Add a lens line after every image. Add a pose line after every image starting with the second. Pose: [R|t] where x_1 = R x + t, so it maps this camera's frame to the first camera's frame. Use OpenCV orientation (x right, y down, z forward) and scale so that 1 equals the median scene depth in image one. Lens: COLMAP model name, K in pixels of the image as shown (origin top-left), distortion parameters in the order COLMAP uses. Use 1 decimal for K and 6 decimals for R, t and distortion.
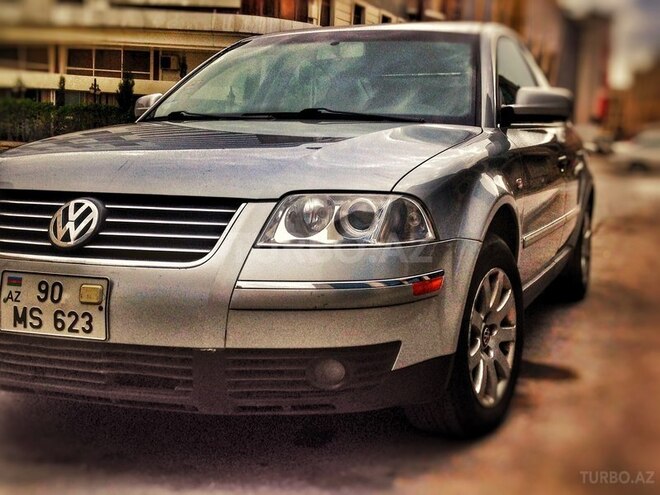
lens RADIAL K [[889.8, 0, 330.0], [0, 889.8, 247.5], [0, 0, 1]] dist [0.128596, -0.000170]
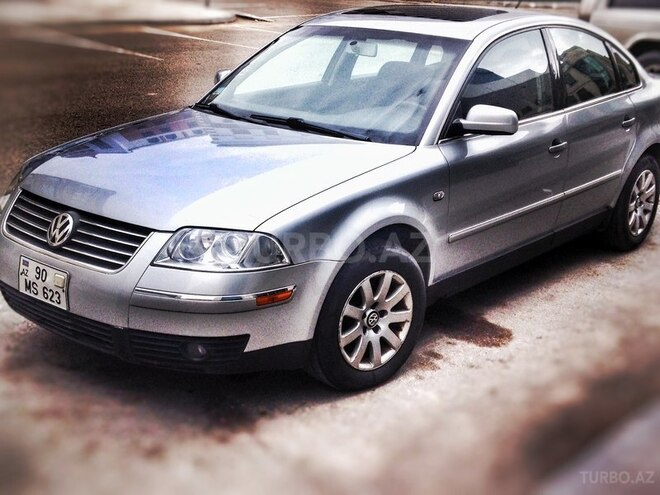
lens RADIAL K [[889.8, 0, 330.0], [0, 889.8, 247.5], [0, 0, 1]] dist [0.128596, -0.000170]
pose [[0.947341, 0.114942, -0.298887, 0.629185], [-0.057028, 0.978997, 0.195735, -0.331055], [0.315107, -0.168383, 0.933999, -0.305961]]
